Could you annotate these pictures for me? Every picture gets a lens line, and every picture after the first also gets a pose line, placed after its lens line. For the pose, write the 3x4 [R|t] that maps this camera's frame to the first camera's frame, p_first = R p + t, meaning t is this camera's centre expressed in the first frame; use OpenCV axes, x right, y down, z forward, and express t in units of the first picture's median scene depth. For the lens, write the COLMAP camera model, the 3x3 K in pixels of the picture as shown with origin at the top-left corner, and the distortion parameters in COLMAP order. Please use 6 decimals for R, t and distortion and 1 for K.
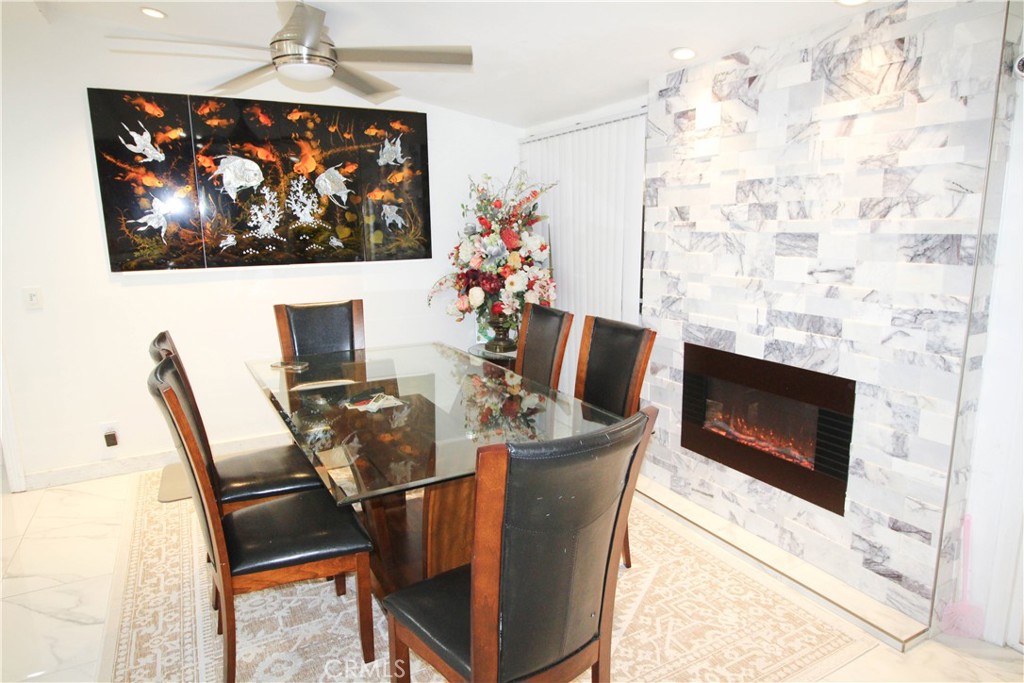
lens RADIAL K [[607.5, 0, 515.0], [0, 607.5, 340.9], [0, 0, 1]] dist [-0.001184, -0.002262]
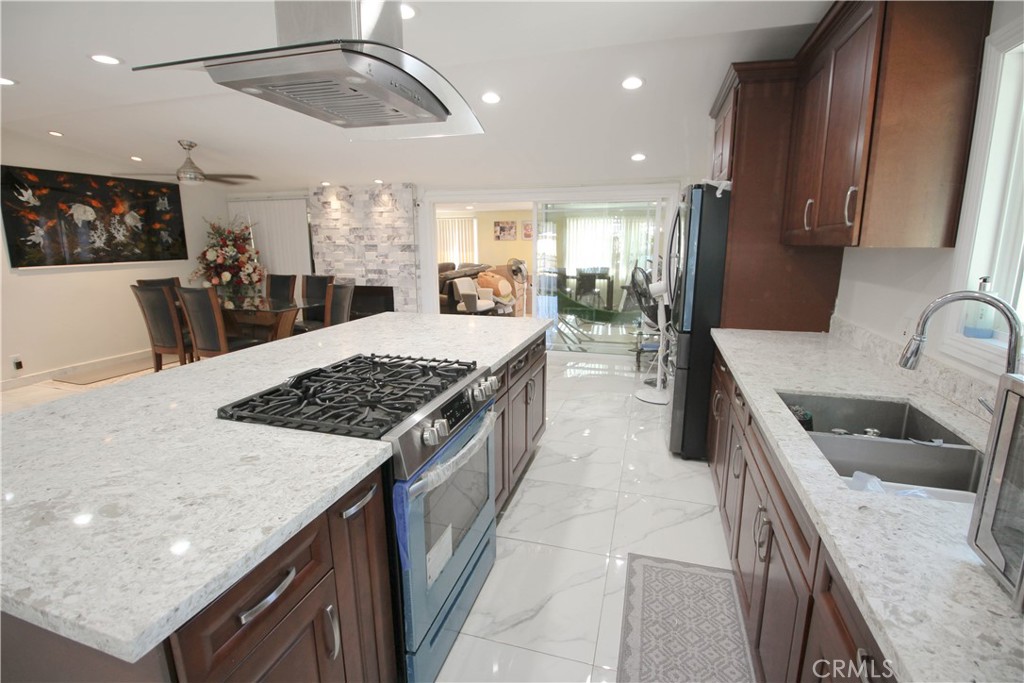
lens RADIAL K [[473.0, 0, 507.7], [0, 473.0, 339.8], [0, 0, 1]] dist [-0.010196, -0.001226]
pose [[0.724375, -0.131836, 0.676683, -0.734171], [0.124448, 0.990426, 0.059743, 0.249801], [-0.678081, 0.040936, 0.733847, -1.249511]]
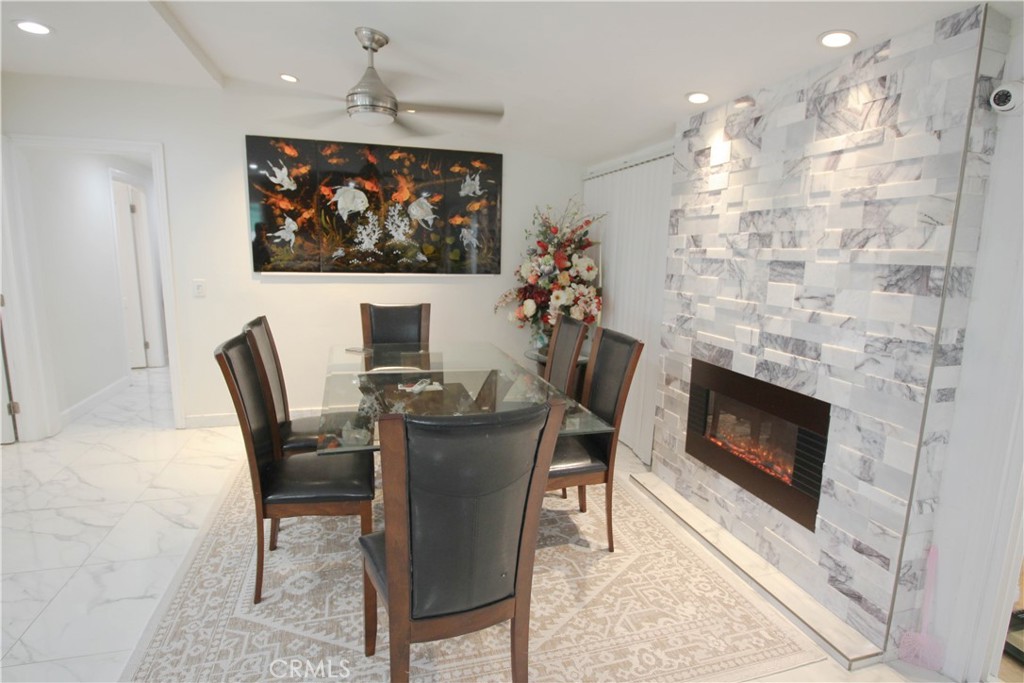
lens RADIAL K [[514.0, 0, 510.3], [0, 514.0, 340.8], [0, 0, 1]] dist [-0.004689, -0.007671]
pose [[0.975623, 0.072611, -0.207093, 0.169871], [-0.076415, 0.997022, -0.010417, 0.008167], [0.205720, 0.025988, 0.978266, 0.019625]]
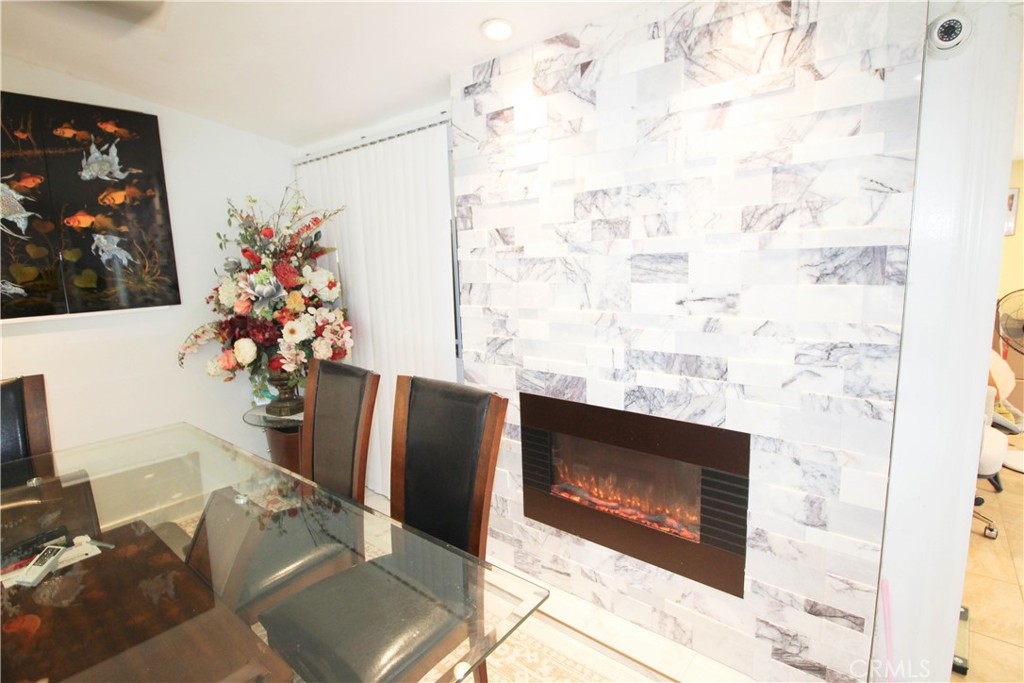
lens RADIAL K [[514.0, 0, 518.5], [0, 514.0, 339.5], [0, 0, 1]] dist [-0.004689, -0.007671]
pose [[0.928308, -0.073482, 0.364478, 0.033695], [0.089959, 0.995540, -0.028411, -0.056799], [-0.360765, 0.059162, 0.930778, 0.403896]]
